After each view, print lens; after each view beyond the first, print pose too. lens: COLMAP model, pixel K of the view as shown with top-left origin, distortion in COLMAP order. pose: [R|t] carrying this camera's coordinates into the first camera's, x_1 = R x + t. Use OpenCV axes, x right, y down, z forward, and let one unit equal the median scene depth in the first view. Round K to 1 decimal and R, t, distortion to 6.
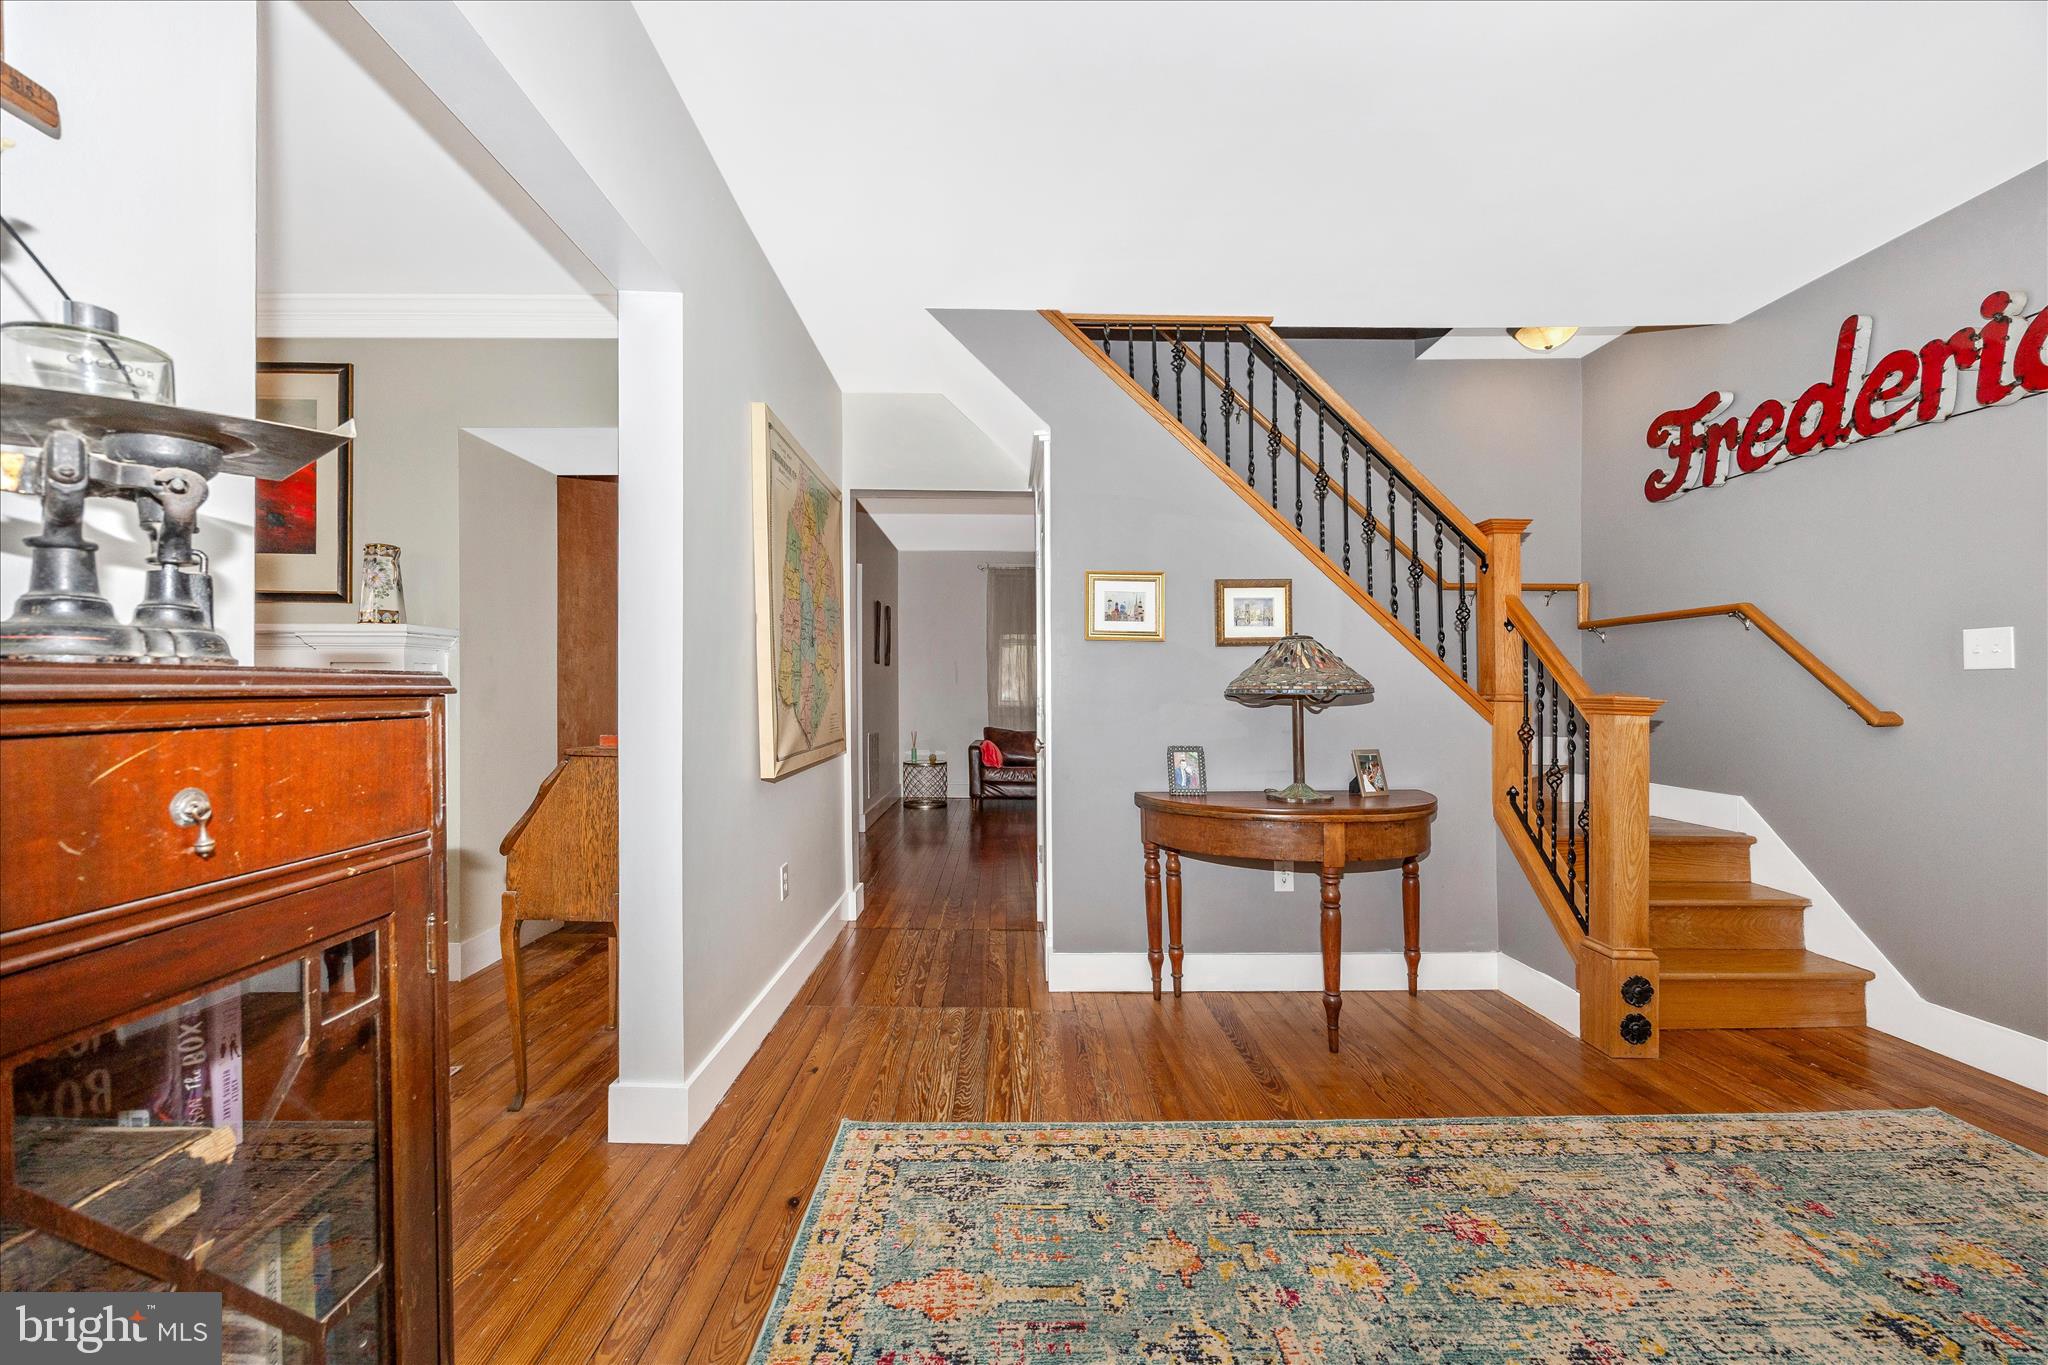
lens RADIAL K [[789.5, 0, 1024.6], [0, 789.5, 693.4], [0, 0, 1]] dist [0.007346, -0.000073]
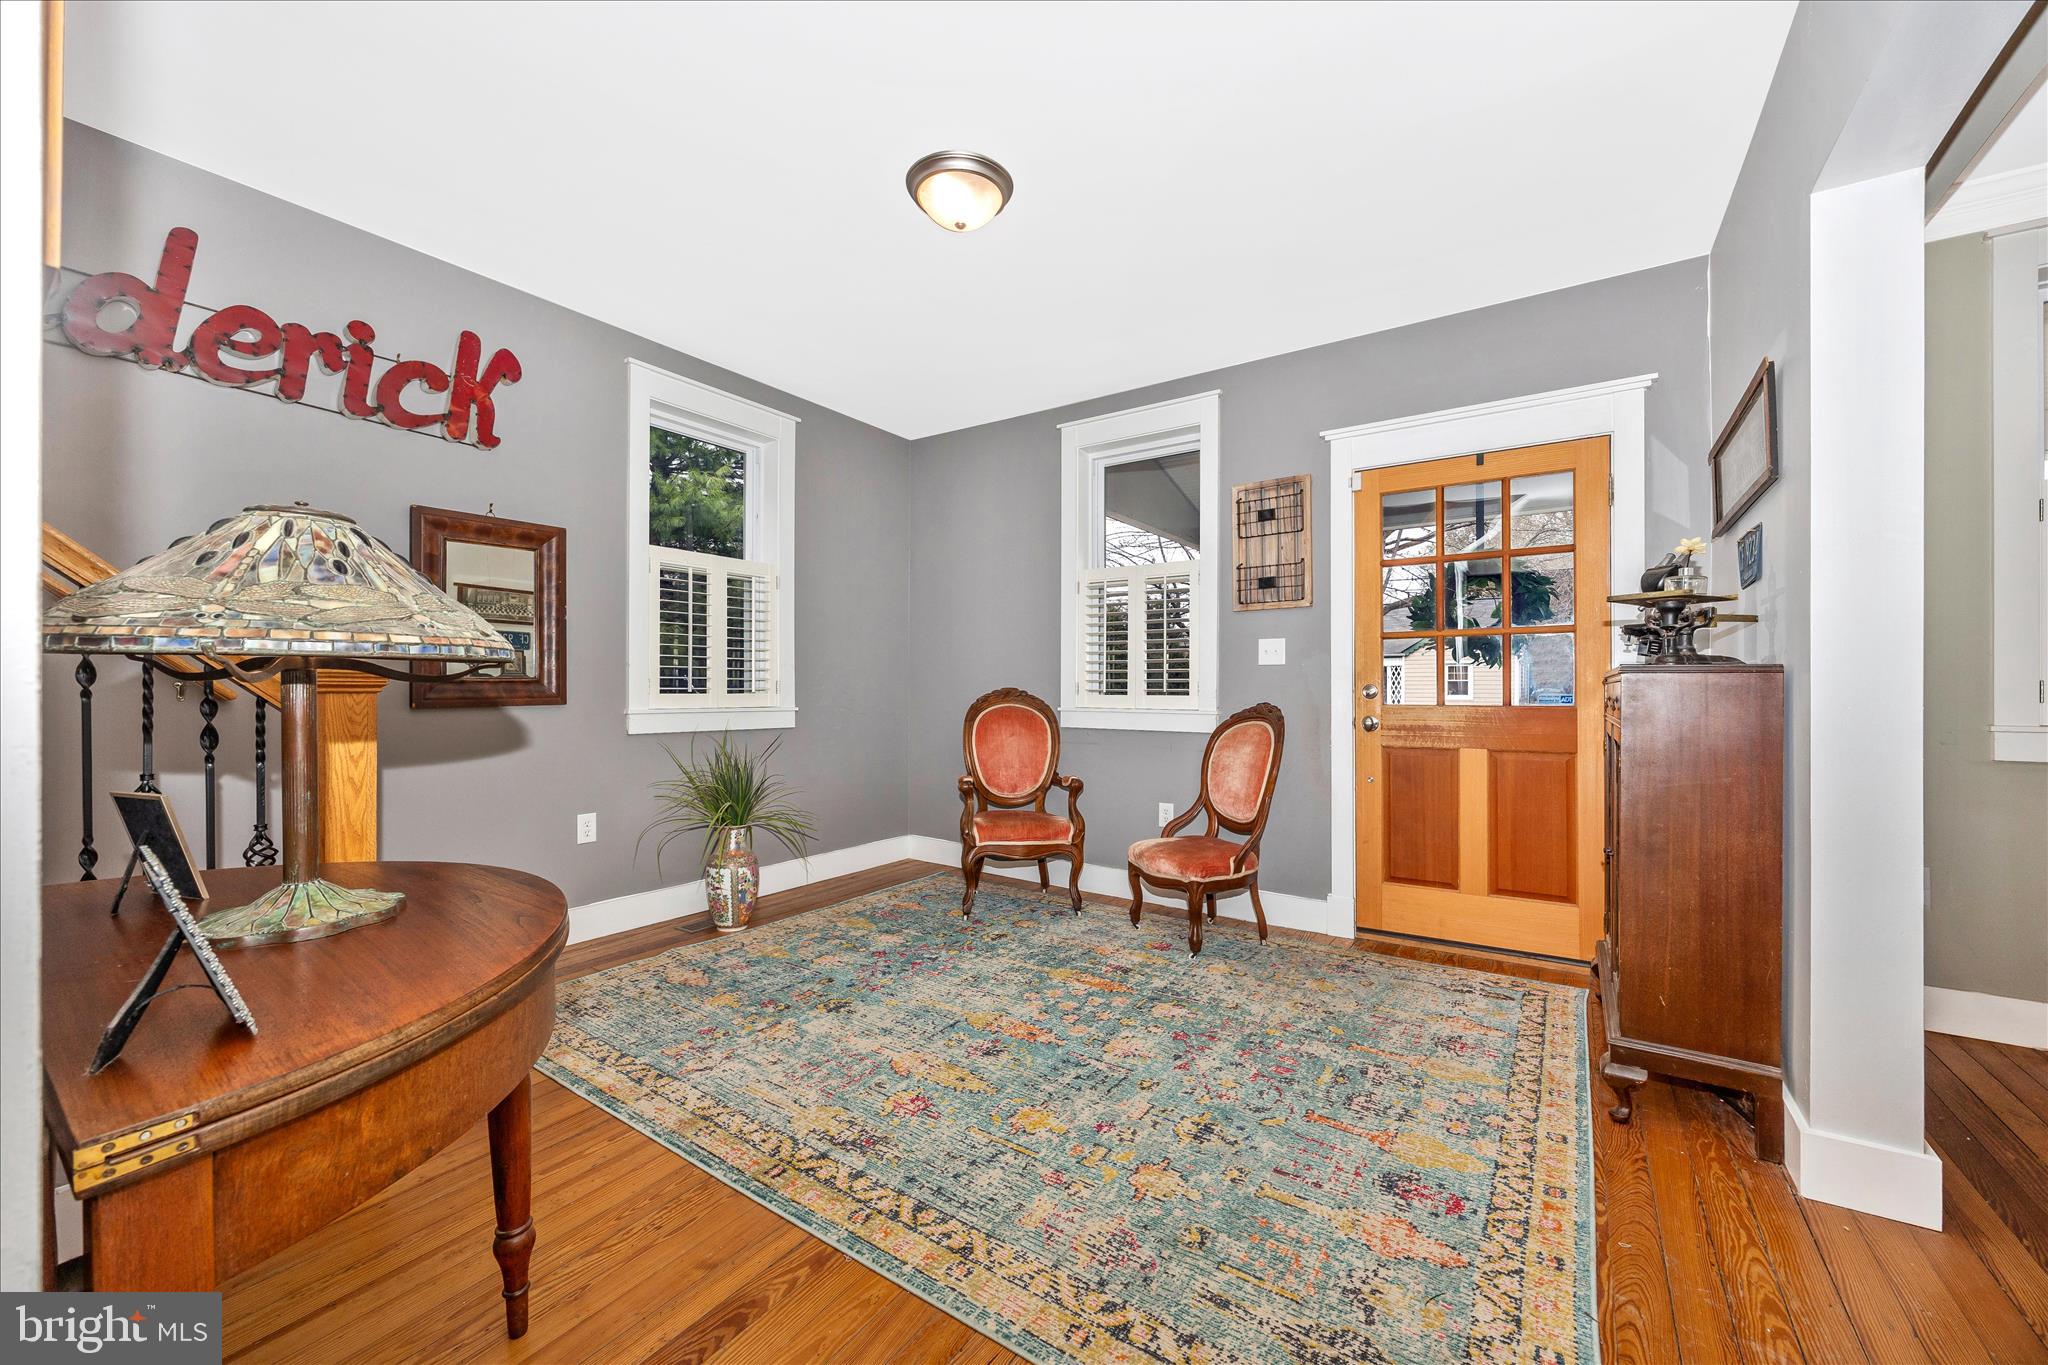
lens RADIAL K [[721.9, 0, 1024.0], [0, 721.9, 682.5], [0, 0, 1]] dist [-0.000443, -0.000004]
pose [[-0.784842, -0.003920, 0.619683, -0.229712], [-0.004157, 0.999991, 0.001061, 0.017543], [-0.619681, -0.001743, -0.784852, 1.540668]]
